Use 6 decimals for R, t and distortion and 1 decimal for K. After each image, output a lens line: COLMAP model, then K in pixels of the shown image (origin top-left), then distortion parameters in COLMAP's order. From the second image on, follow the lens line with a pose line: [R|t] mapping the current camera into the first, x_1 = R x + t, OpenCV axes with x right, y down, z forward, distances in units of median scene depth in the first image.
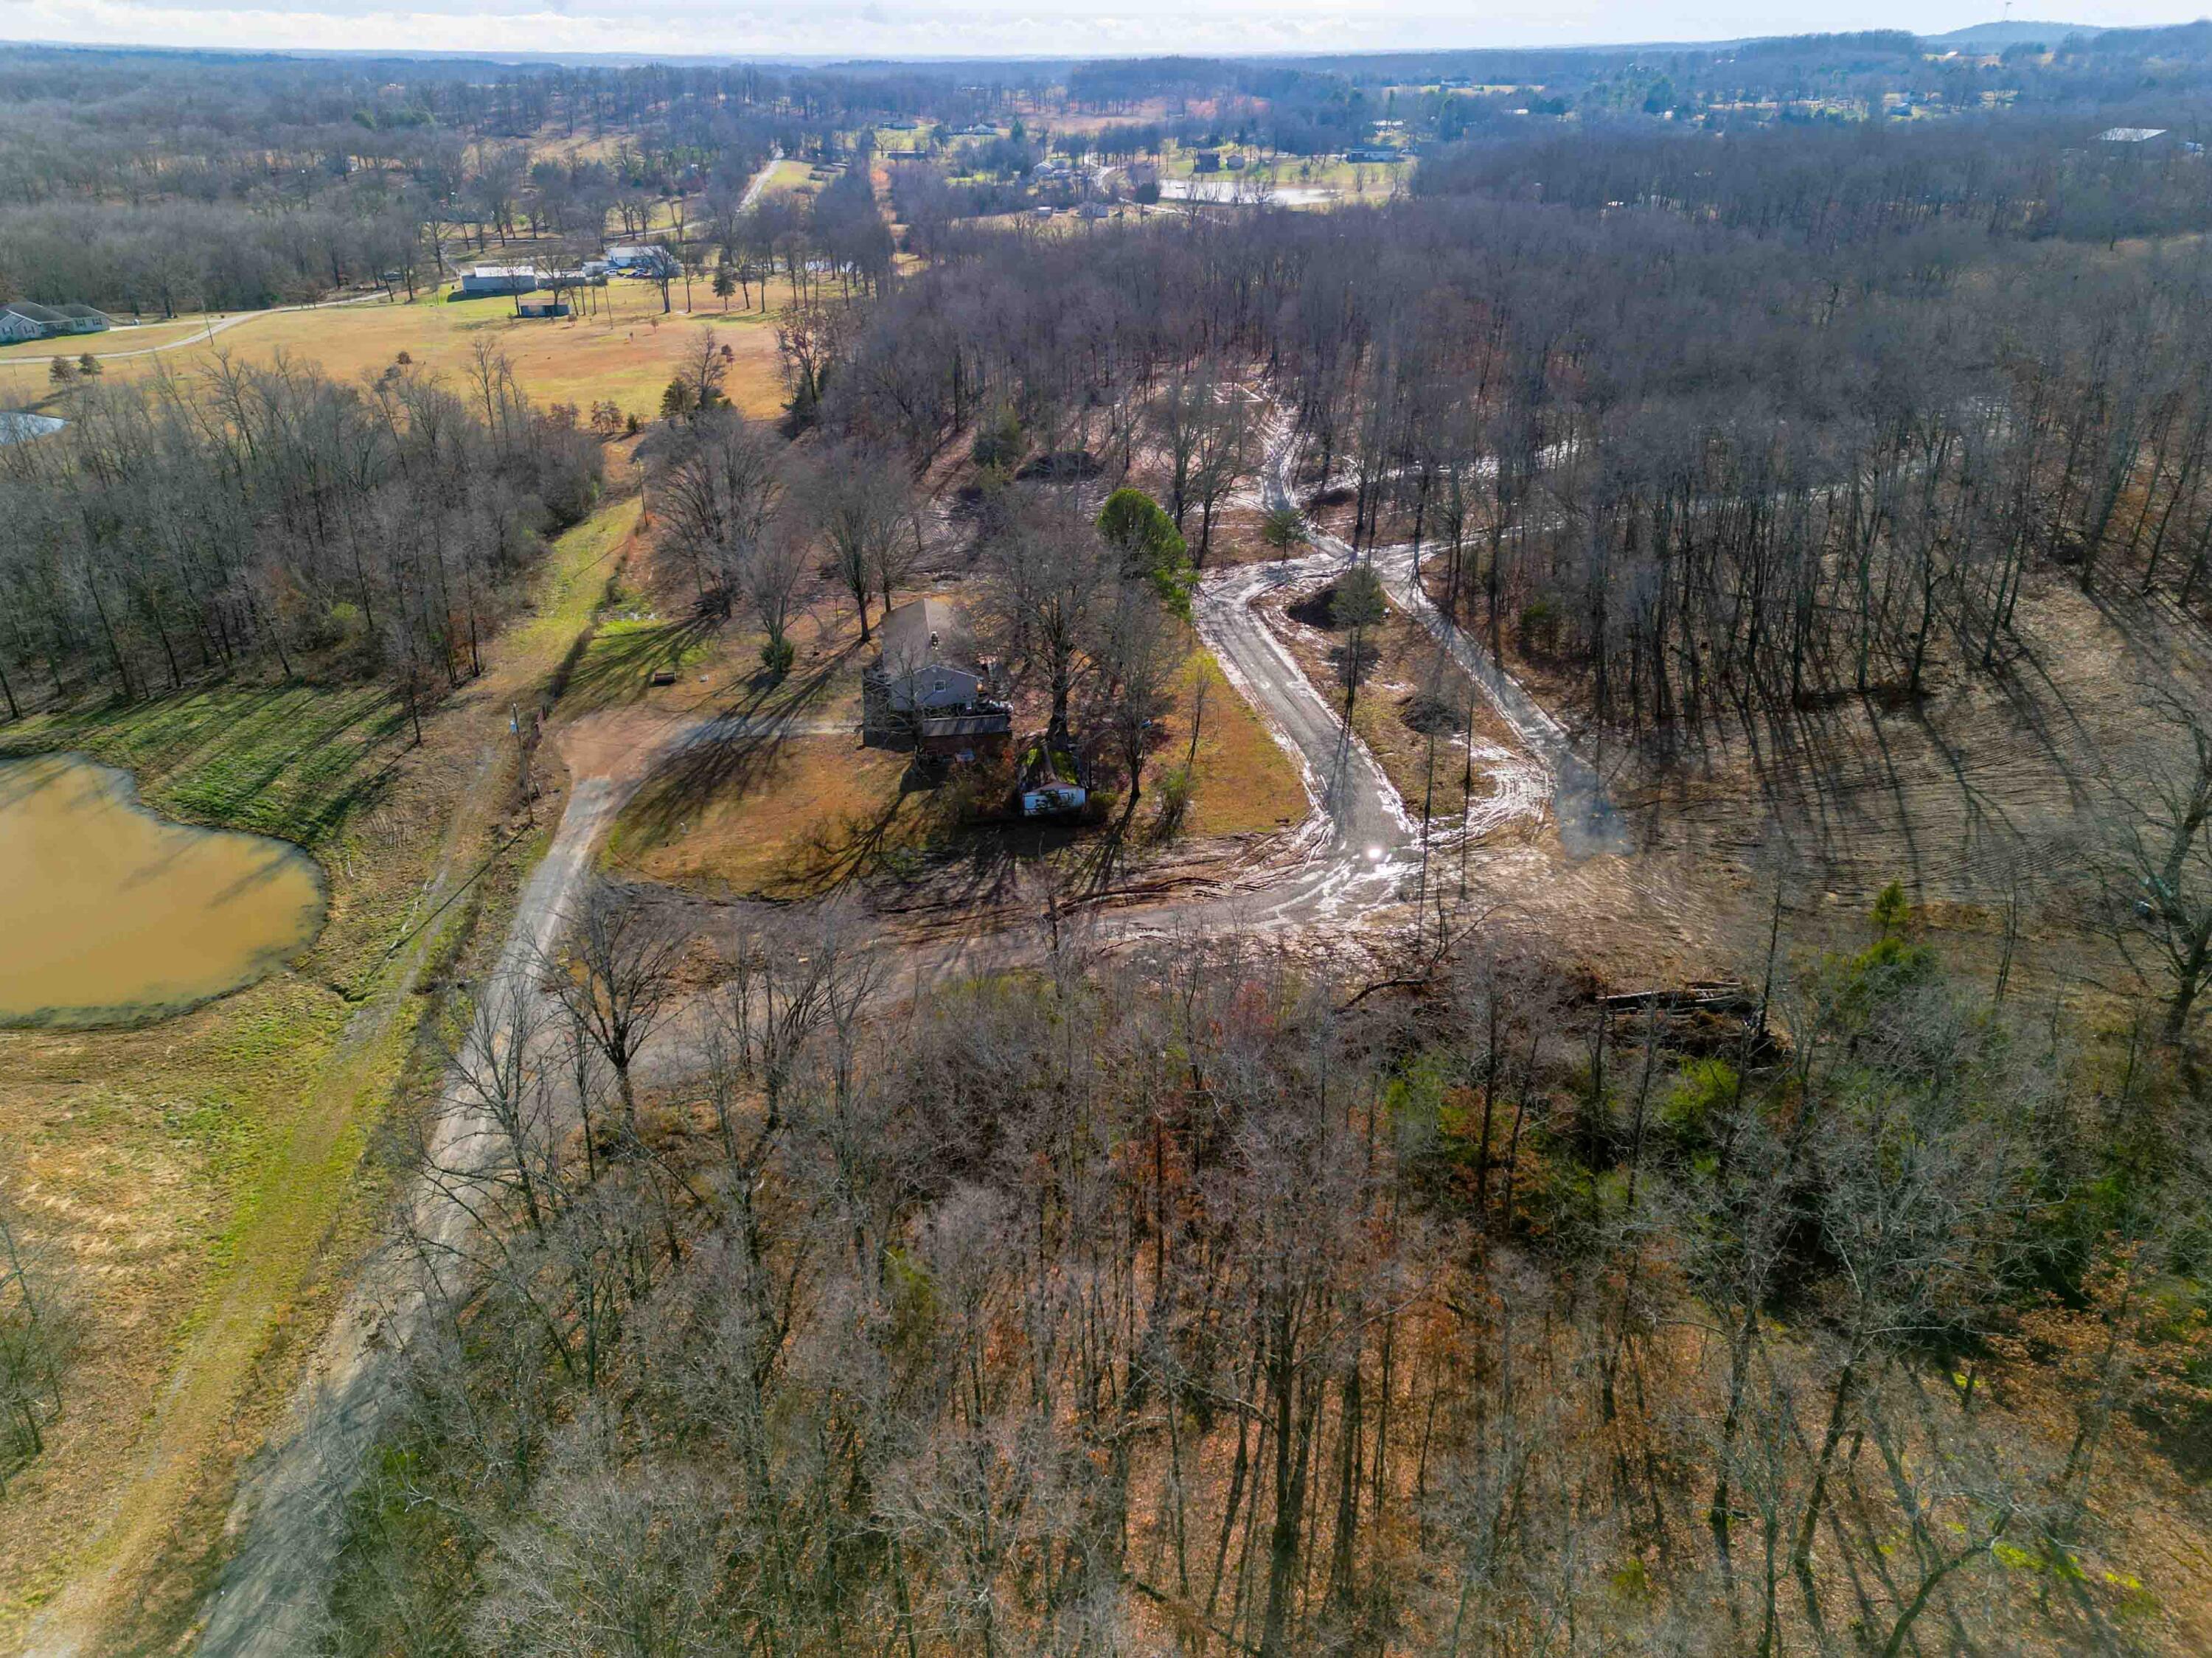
lens RADIAL K [[1520.2, 0, 1094.4], [0, 1520.2, 825.8], [0, 0, 1]] dist [0.146558, -0.127481]
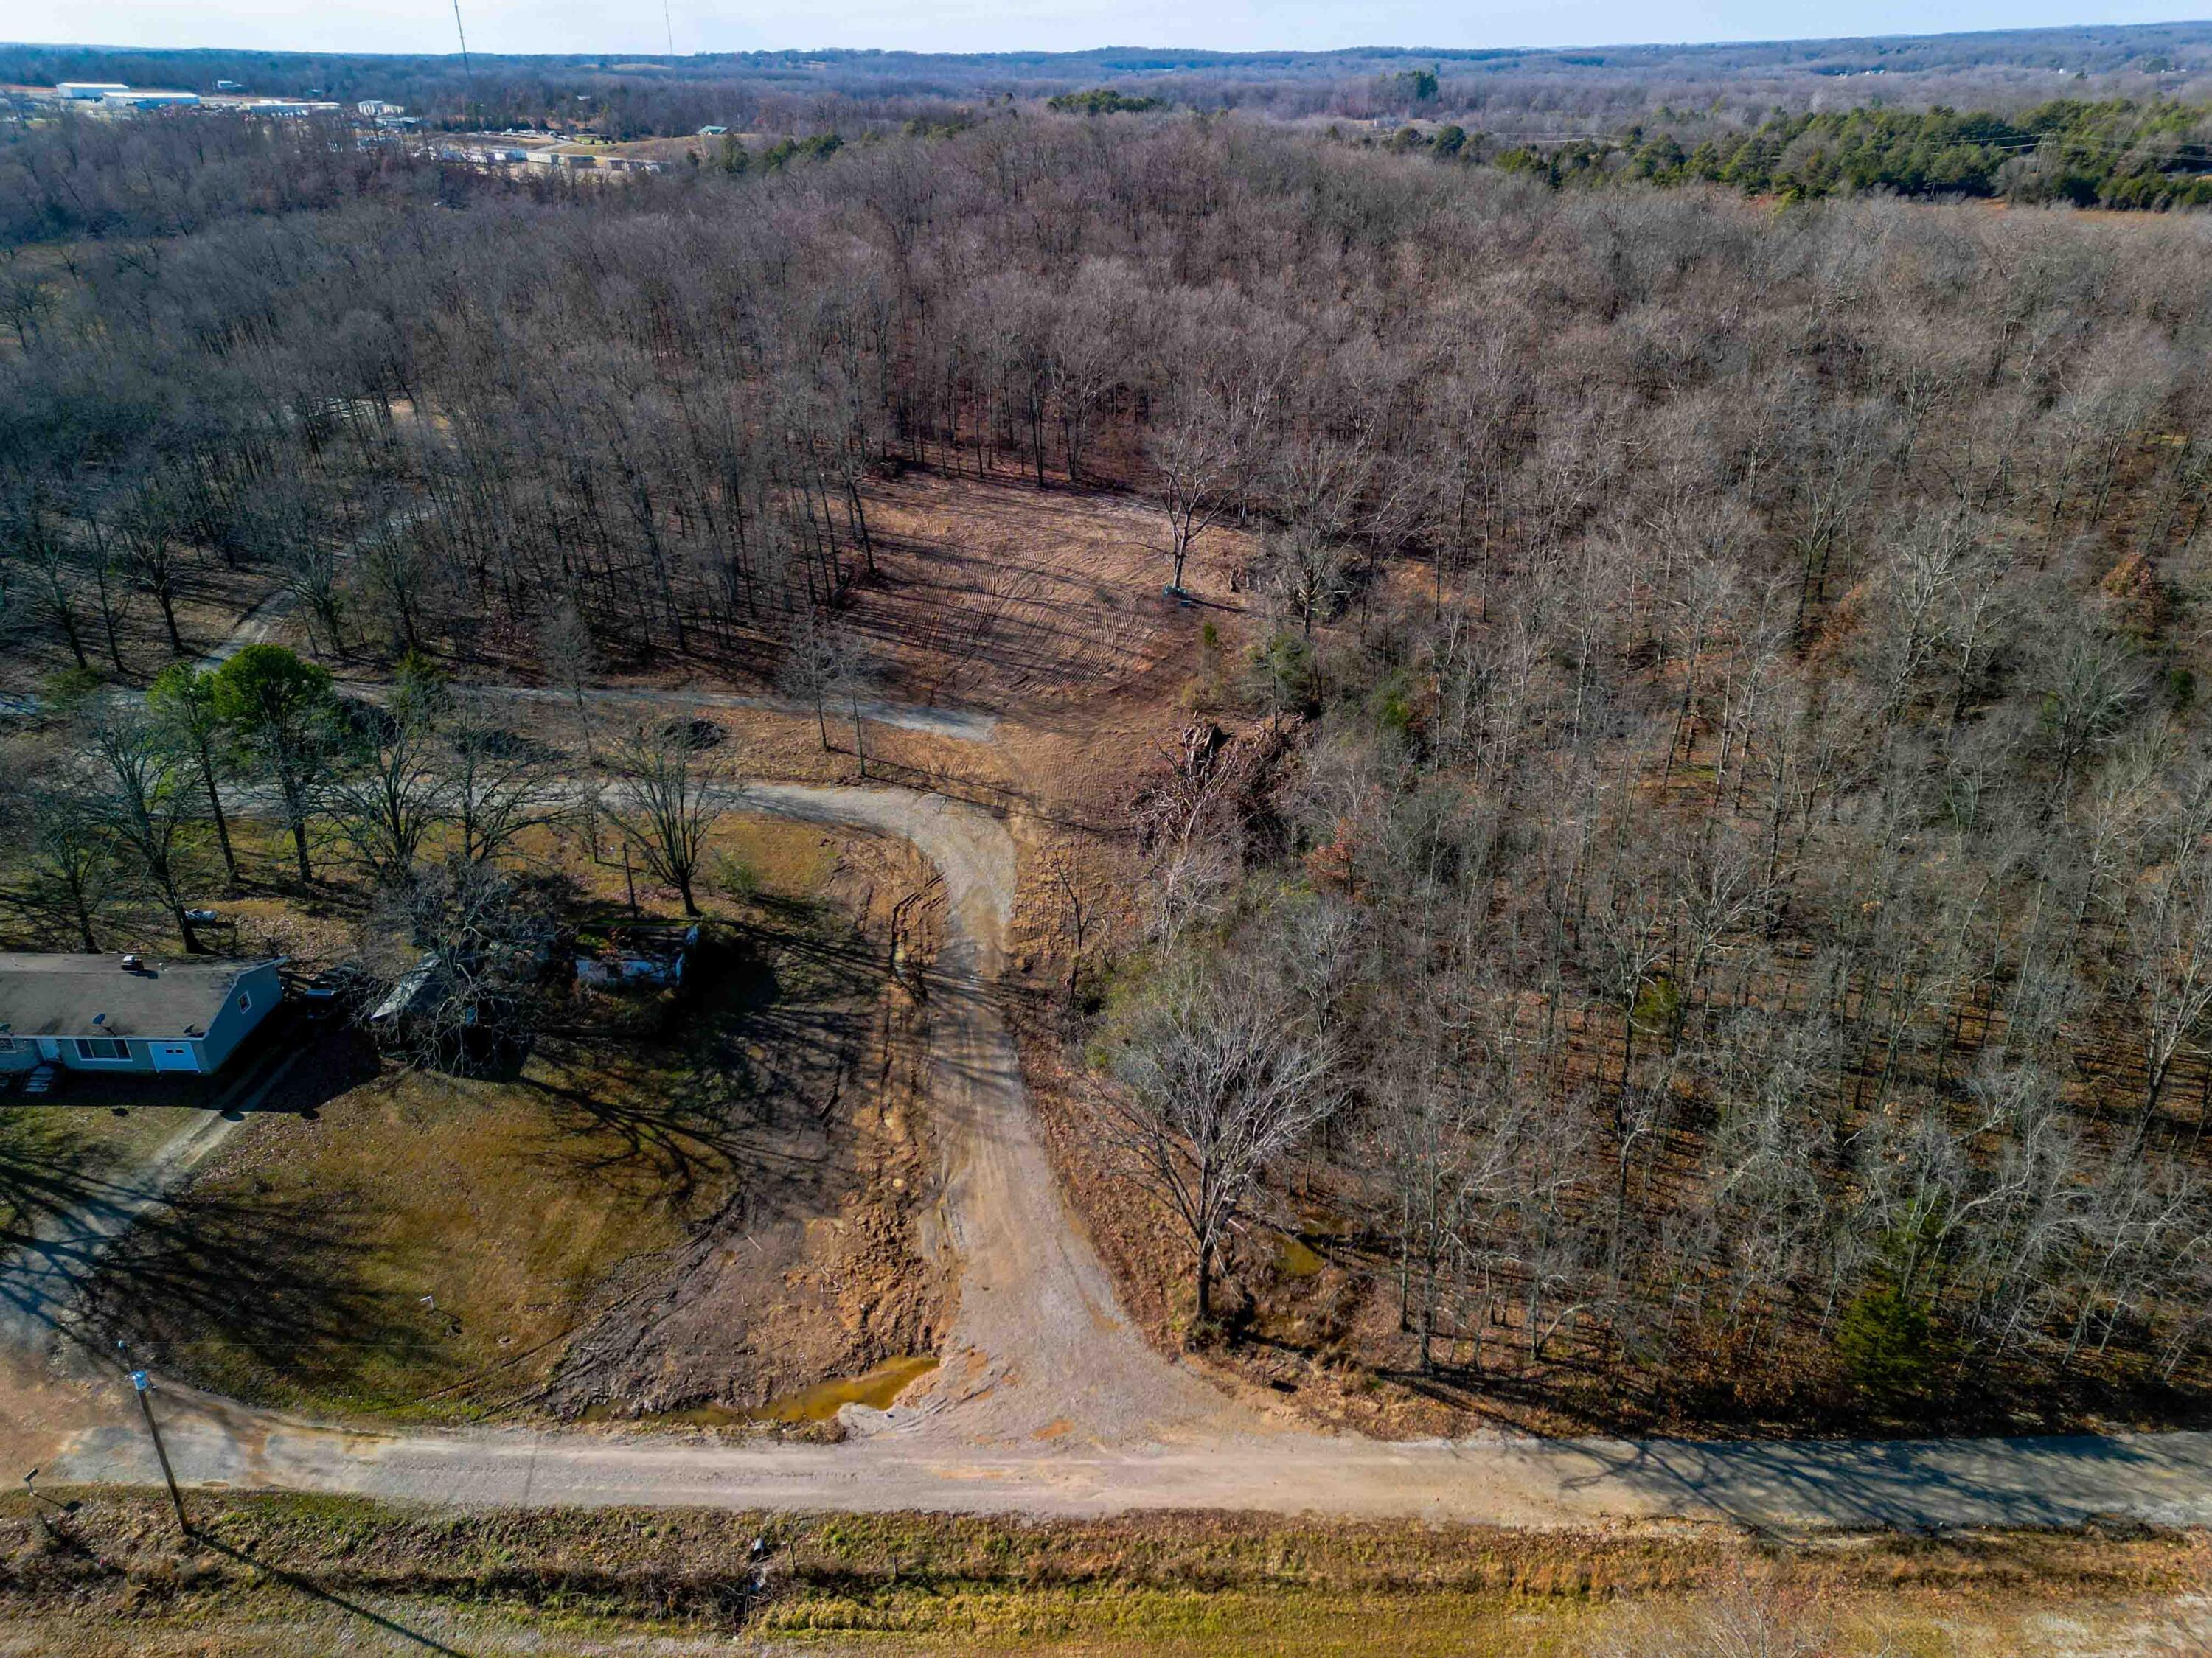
lens RADIAL K [[1510.9, 0, 1100.2], [0, 1510.9, 802.5], [0, 0, 1]] dist [0.120619, -0.078462]
pose [[0.197907, -0.425827, 0.882895, -0.600862], [0.441053, 0.843066, 0.307752, -0.213922], [-0.875389, 0.328497, 0.354661, 0.416524]]
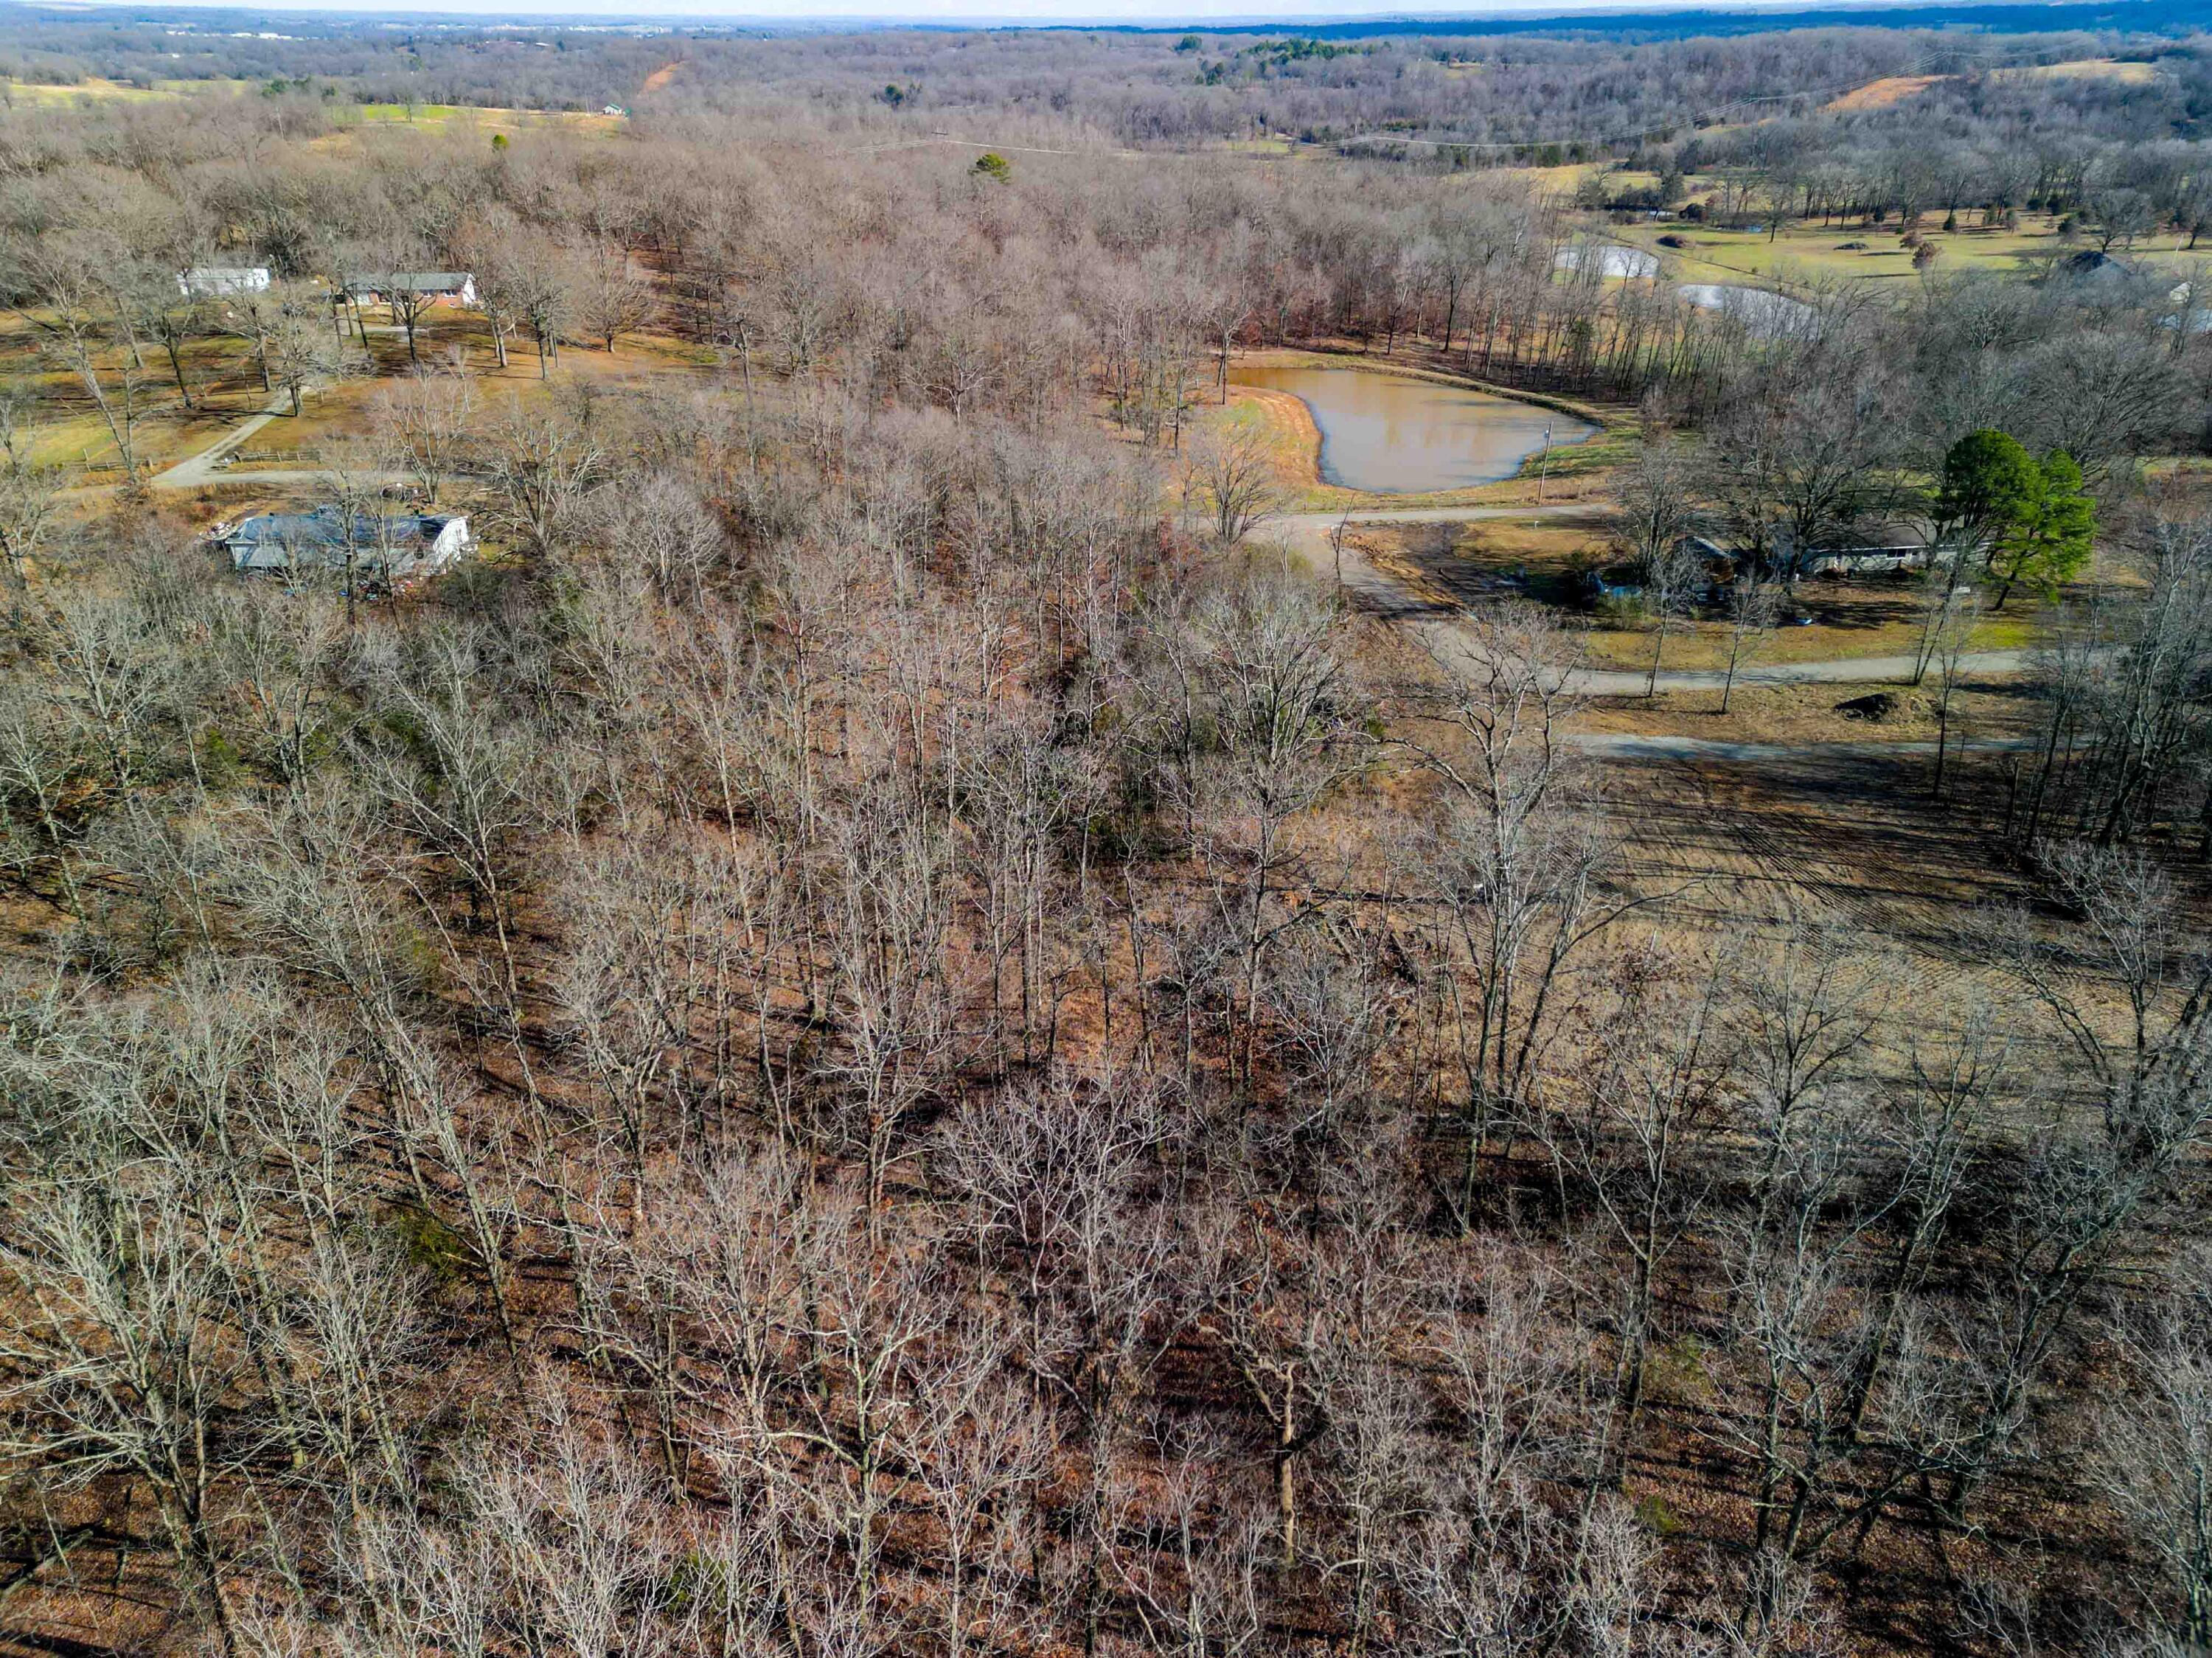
lens RADIAL K [[1518.4, 0, 1098.7], [0, 1518.4, 829.7], [0, 0, 1]] dist [0.125797, -0.086504]
pose [[-0.066012, 0.466533, -0.882037, 1.101338], [-0.452131, 0.774025, 0.443241, -0.218244], [0.889506, 0.428055, 0.159839, 0.432531]]
